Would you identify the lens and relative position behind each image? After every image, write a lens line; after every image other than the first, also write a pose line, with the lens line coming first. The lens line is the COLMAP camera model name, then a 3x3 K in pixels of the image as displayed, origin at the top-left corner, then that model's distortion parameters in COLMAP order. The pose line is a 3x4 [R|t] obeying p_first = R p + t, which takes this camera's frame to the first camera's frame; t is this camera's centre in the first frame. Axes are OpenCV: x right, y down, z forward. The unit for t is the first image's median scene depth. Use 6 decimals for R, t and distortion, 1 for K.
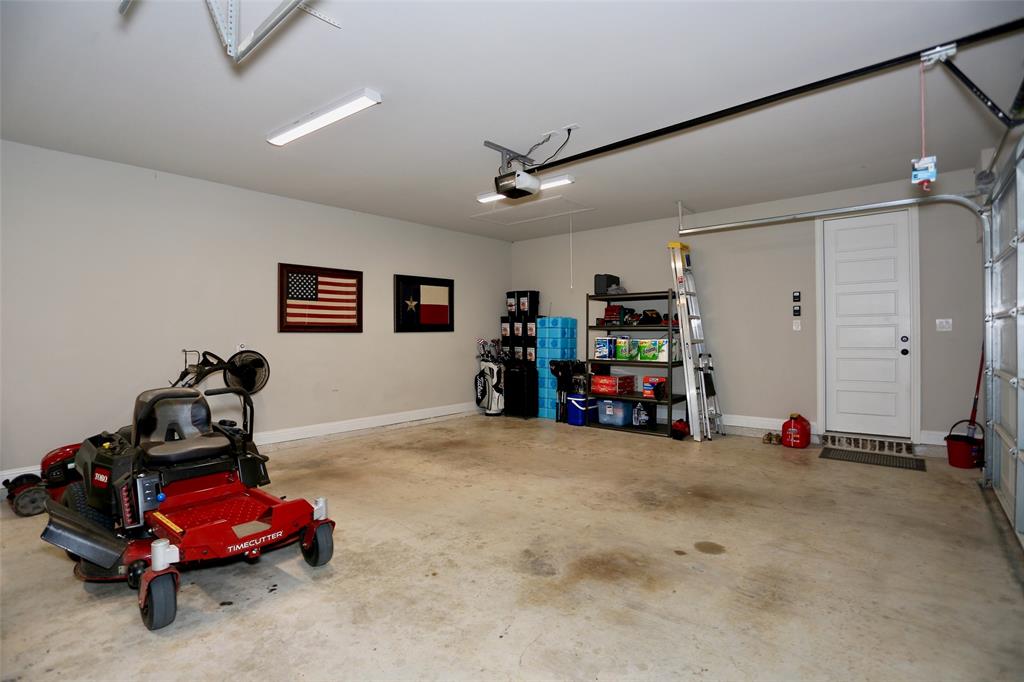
lens RADIAL K [[495.2, 0, 512.0], [0, 495.2, 341.0], [0, 0, 1]] dist [-0.075888, 0.026930]
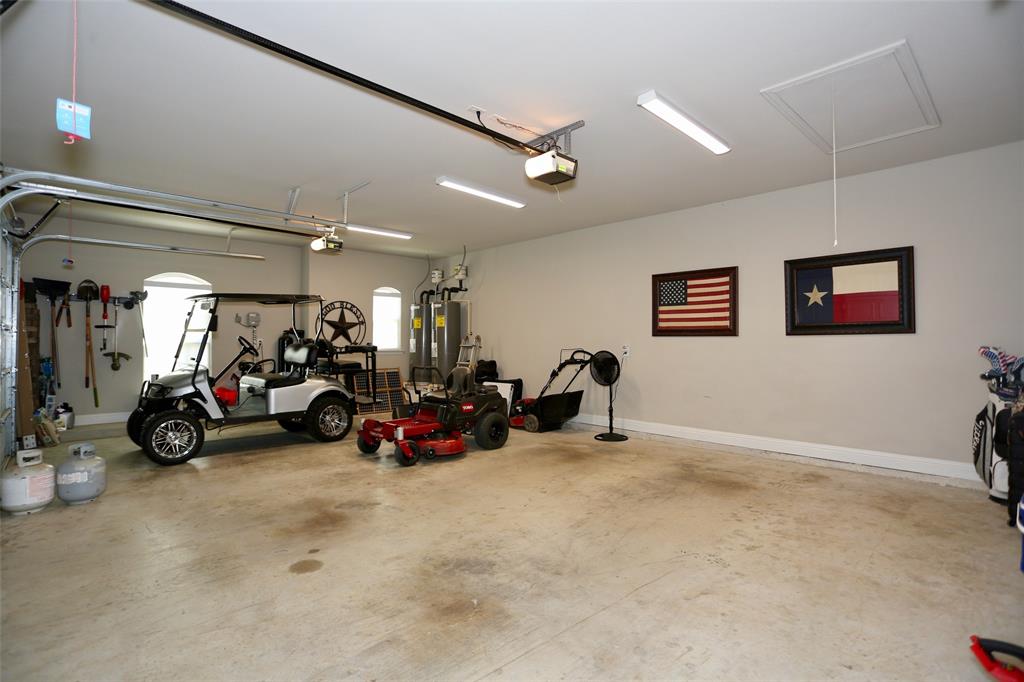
lens RADIAL K [[495.2, 0, 512.0], [0, 495.2, 341.0], [0, 0, 1]] dist [-0.075888, 0.026930]
pose [[-0.114602, 0.008879, -0.993372, 0.882597], [-0.009831, 0.999901, 0.010072, -0.018958], [0.993363, 0.010920, -0.114503, 1.023733]]
